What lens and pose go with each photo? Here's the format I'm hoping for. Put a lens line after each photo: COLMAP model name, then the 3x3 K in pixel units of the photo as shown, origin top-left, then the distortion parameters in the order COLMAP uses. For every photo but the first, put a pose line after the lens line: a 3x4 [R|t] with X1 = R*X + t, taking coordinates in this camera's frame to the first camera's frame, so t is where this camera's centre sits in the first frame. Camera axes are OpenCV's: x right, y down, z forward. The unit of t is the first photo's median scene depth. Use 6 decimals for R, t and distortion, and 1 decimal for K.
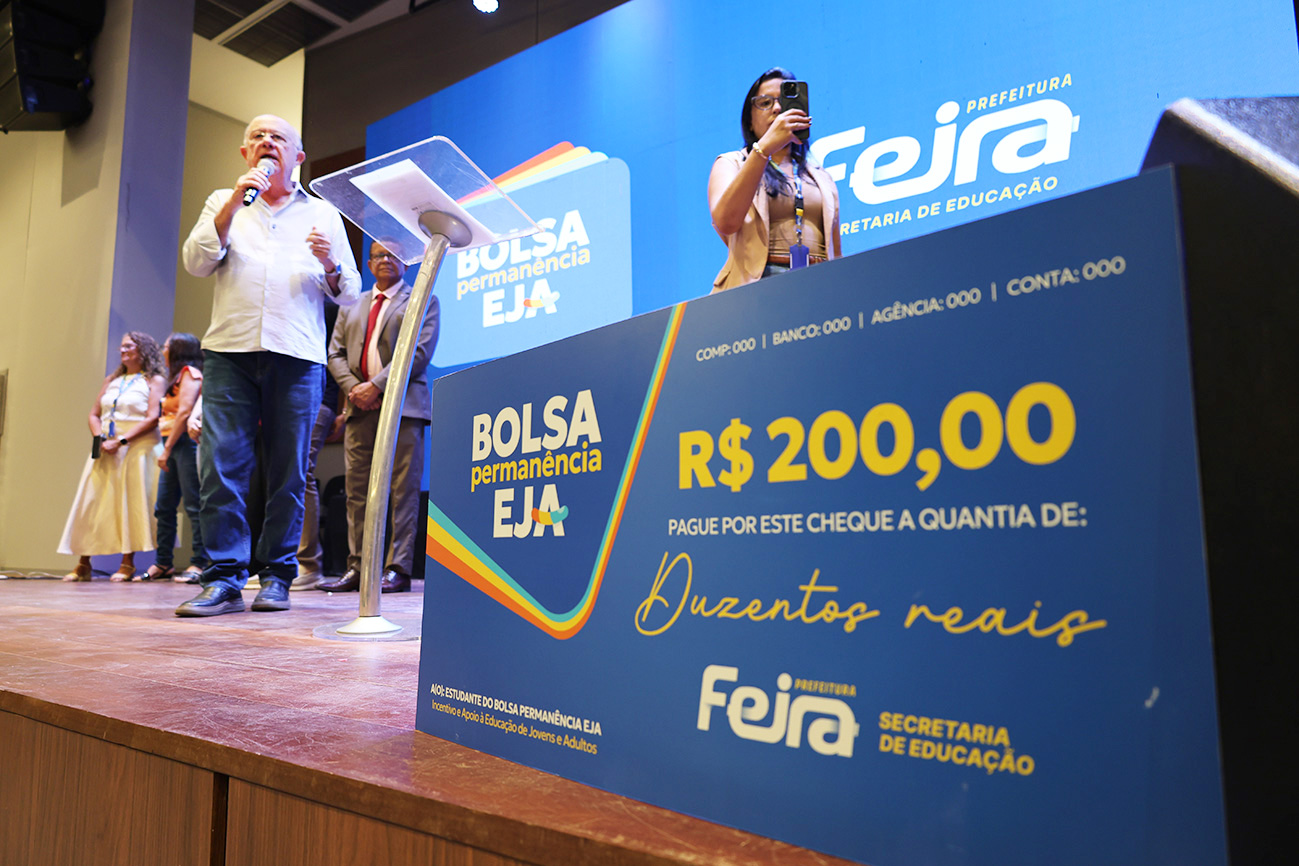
lens RADIAL K [[908.4, 0, 649.5], [0, 908.4, 433.0], [0, 0, 1]] dist [-0.000331, 0.002744]
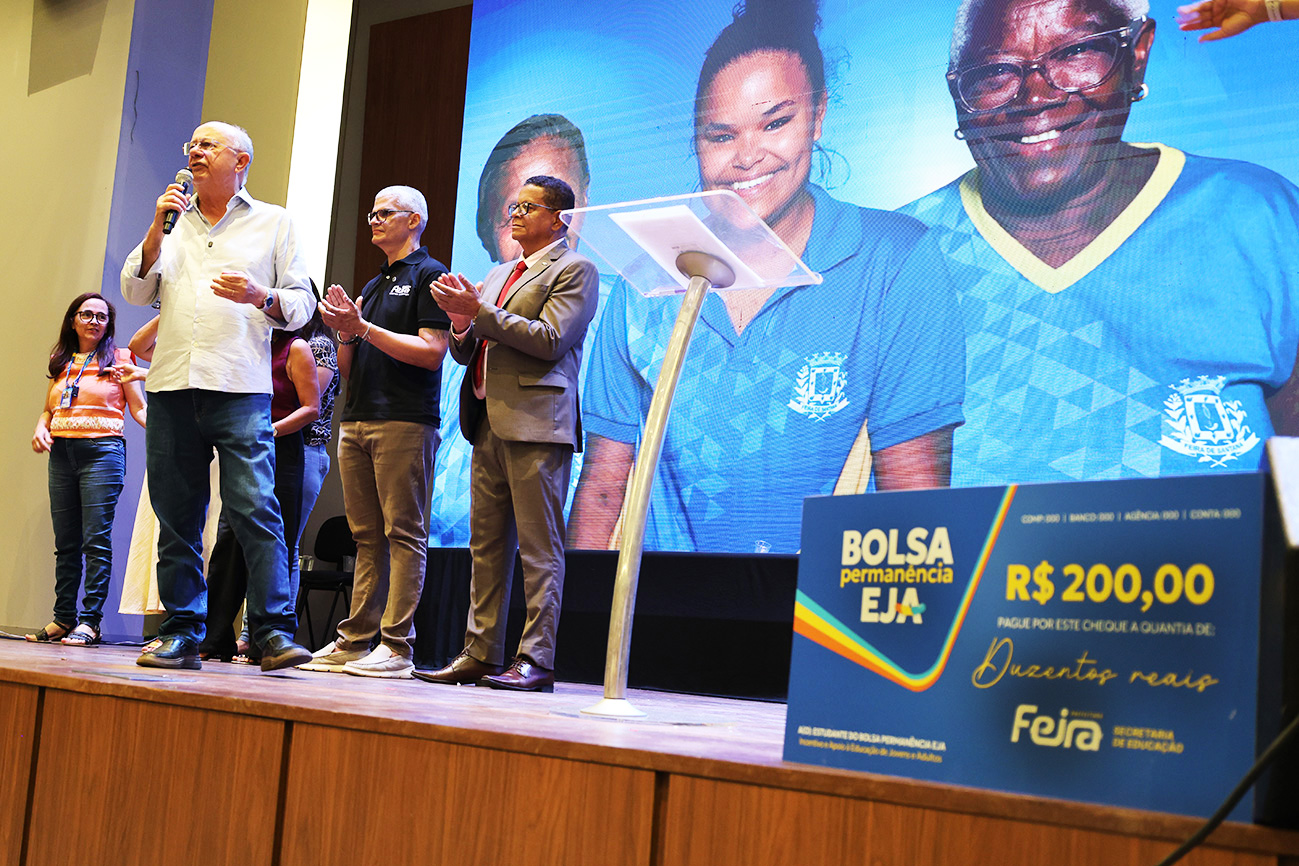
lens RADIAL K [[1869.9, 0, 650.1], [0, 1869.9, 406.6], [0, 0, 1]] dist [0.004709, 0.137291]
pose [[0.994100, 0.064106, -0.087500, -0.353334], [-0.065370, 0.997793, -0.011649, -0.216480], [0.086560, 0.017300, 0.996096, -2.569297]]
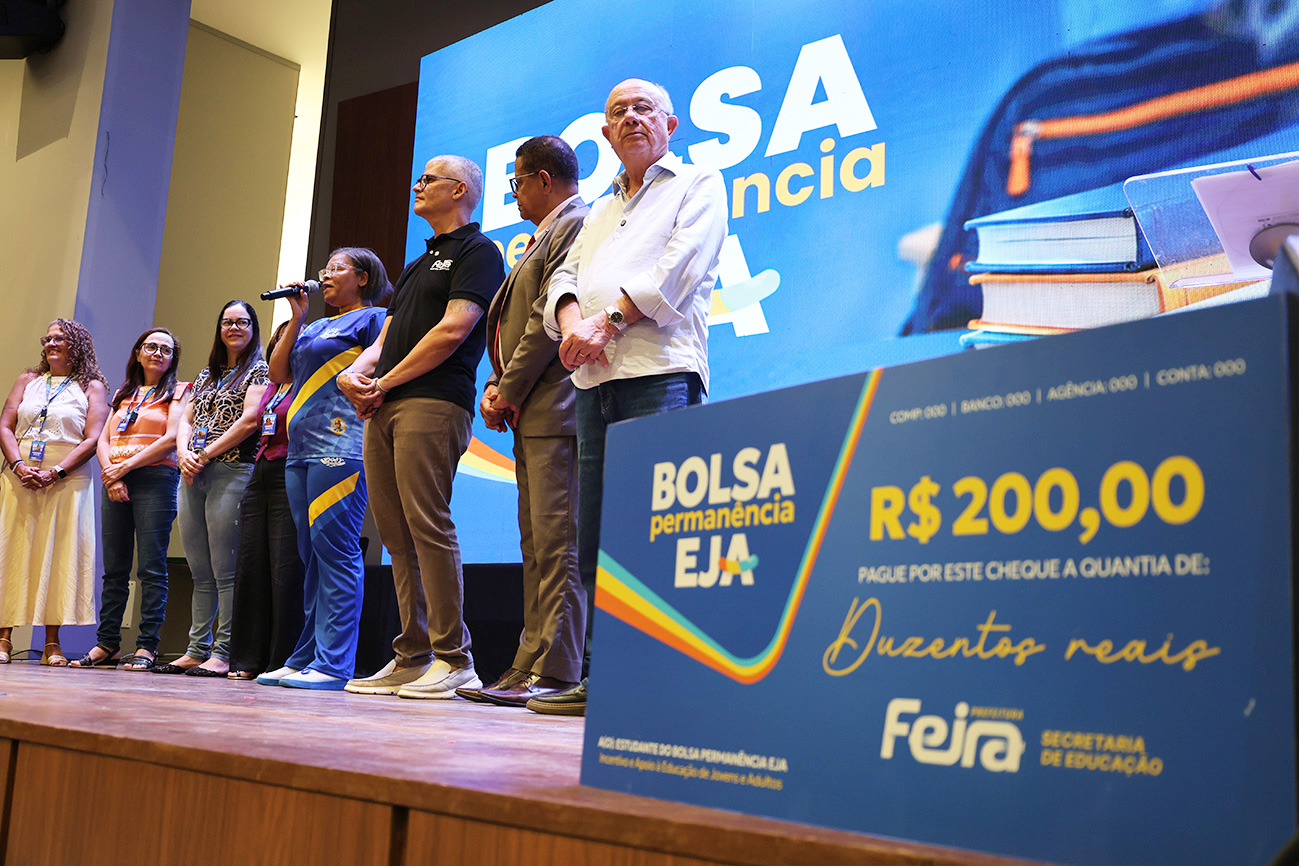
lens RADIAL K [[1425.4, 0, 644.4], [0, 1425.4, 423.2], [0, 0, 1]] dist [-0.005304, 0.024032]
pose [[0.994525, 0.037257, -0.097628, -0.078913], [-0.042251, 0.997875, -0.049595, 0.019467], [0.095573, 0.053448, 0.993986, -0.764539]]
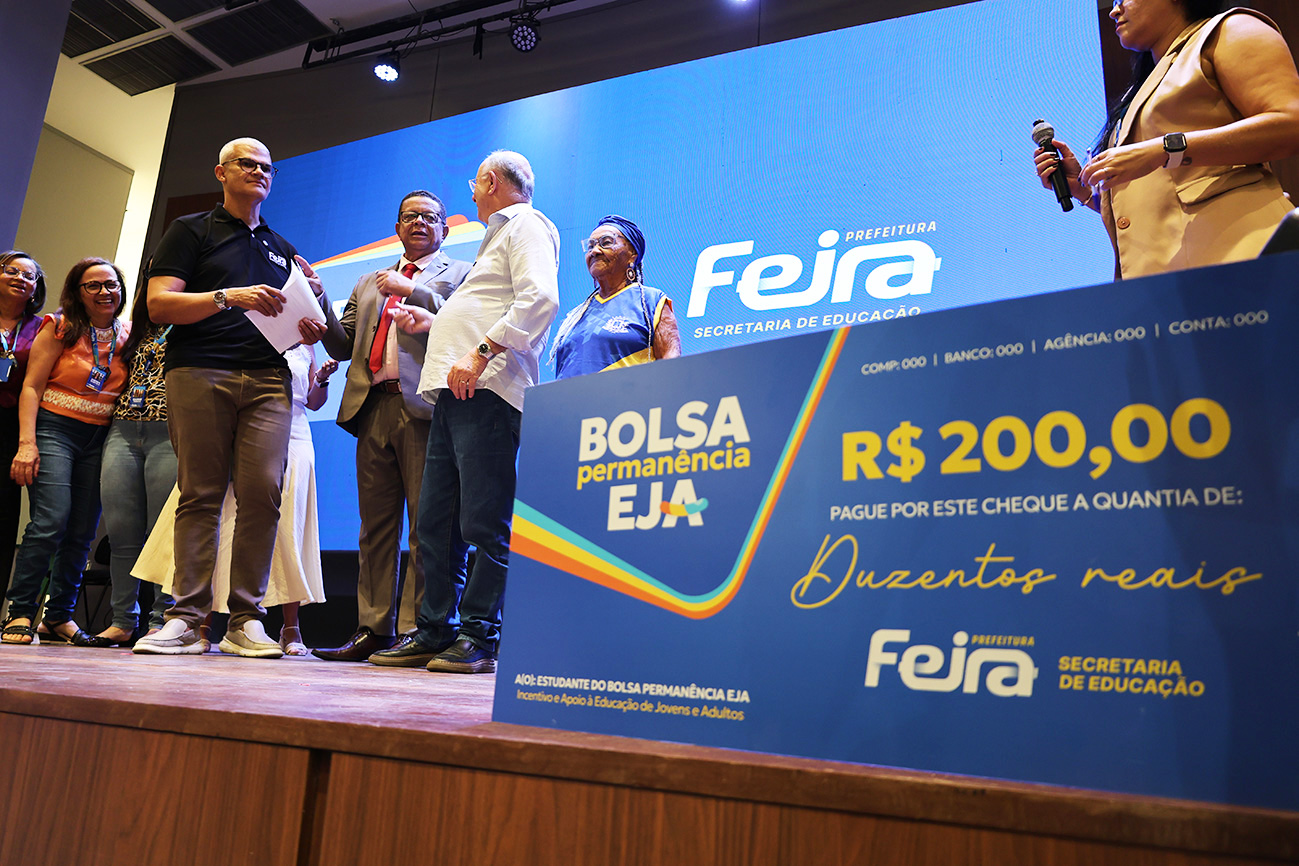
lens RADIAL K [[908.4, 0, 649.5], [0, 908.4, 433.0], [0, 0, 1]] dist [-0.000331, 0.002744]
pose [[0.971463, 0.101283, 0.214481, -0.487677], [-0.076968, 0.989925, -0.118848, 0.166868], [-0.224358, 0.098949, 0.969470, -0.077939]]
